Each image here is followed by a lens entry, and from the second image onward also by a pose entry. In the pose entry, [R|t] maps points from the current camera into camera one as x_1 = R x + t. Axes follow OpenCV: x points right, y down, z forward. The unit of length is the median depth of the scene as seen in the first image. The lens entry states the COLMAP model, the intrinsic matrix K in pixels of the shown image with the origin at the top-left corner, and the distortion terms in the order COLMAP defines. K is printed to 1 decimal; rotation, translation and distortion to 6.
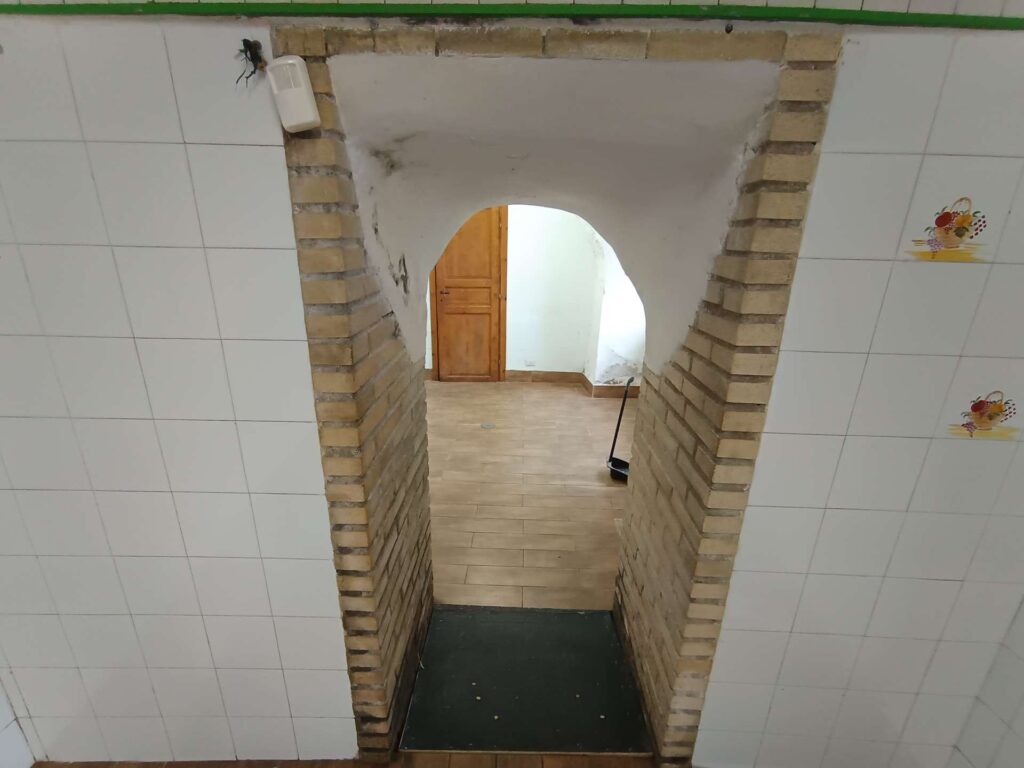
lens RADIAL K [[468.0, 0, 512.7], [0, 468.0, 395.7], [0, 0, 1]] dist [-0.003249, -0.000373]
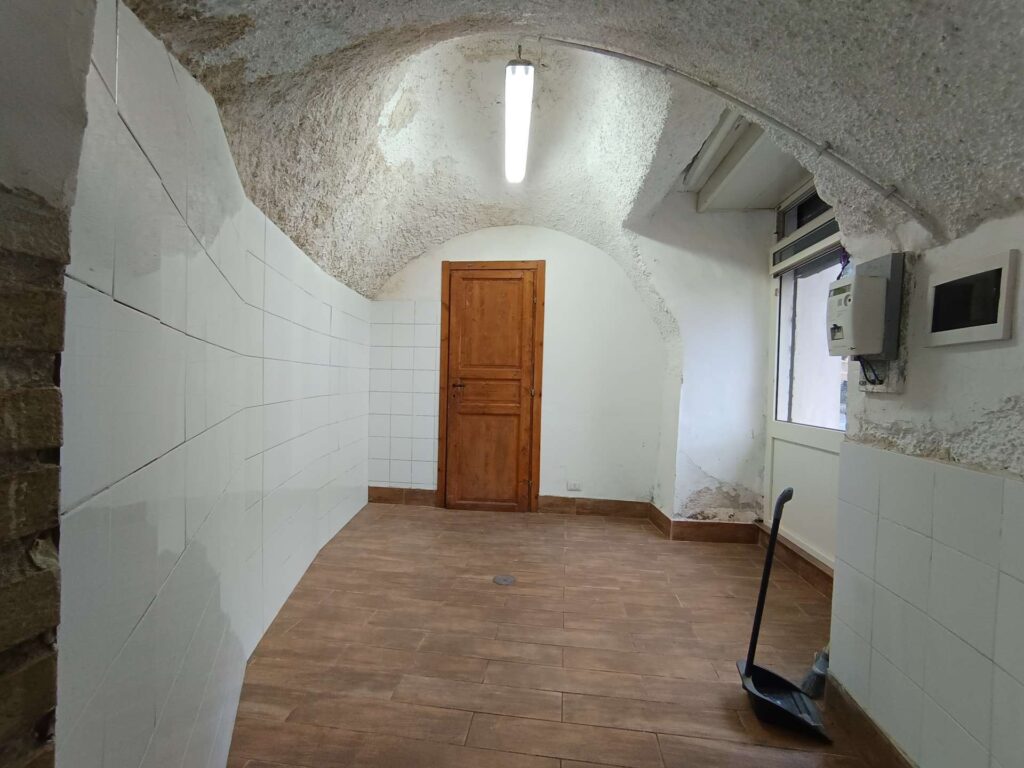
lens RADIAL K [[468.0, 0, 512.7], [0, 468.0, 395.7], [0, 0, 1]] dist [-0.003249, -0.000373]
pose [[0.995906, 0.010990, -0.089726, 0.007552], [-0.037257, 0.954261, -0.296645, 0.013456], [0.082362, 0.298773, 0.950763, 0.303870]]
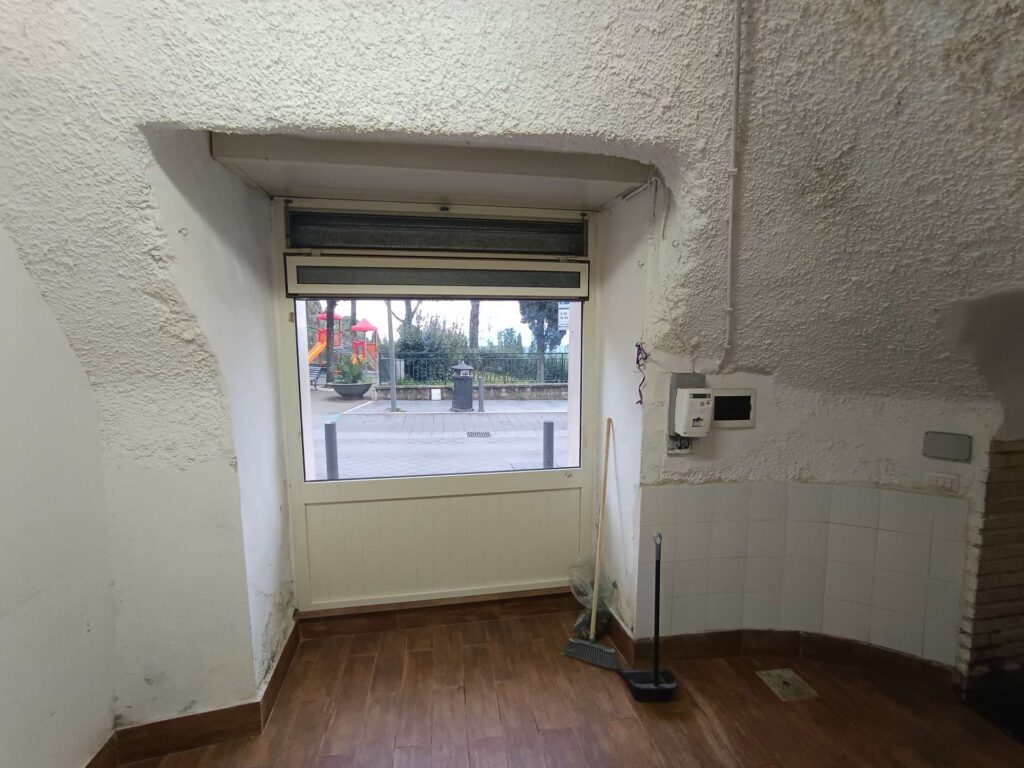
lens RADIAL K [[468.0, 0, 512.7], [0, 468.0, 395.7], [0, 0, 1]] dist [-0.003249, -0.000373]
pose [[-0.176294, -0.132511, 0.975378, -0.202768], [0.316127, 0.930784, 0.183590, -0.256022], [-0.932193, 0.340709, -0.122201, 0.755671]]
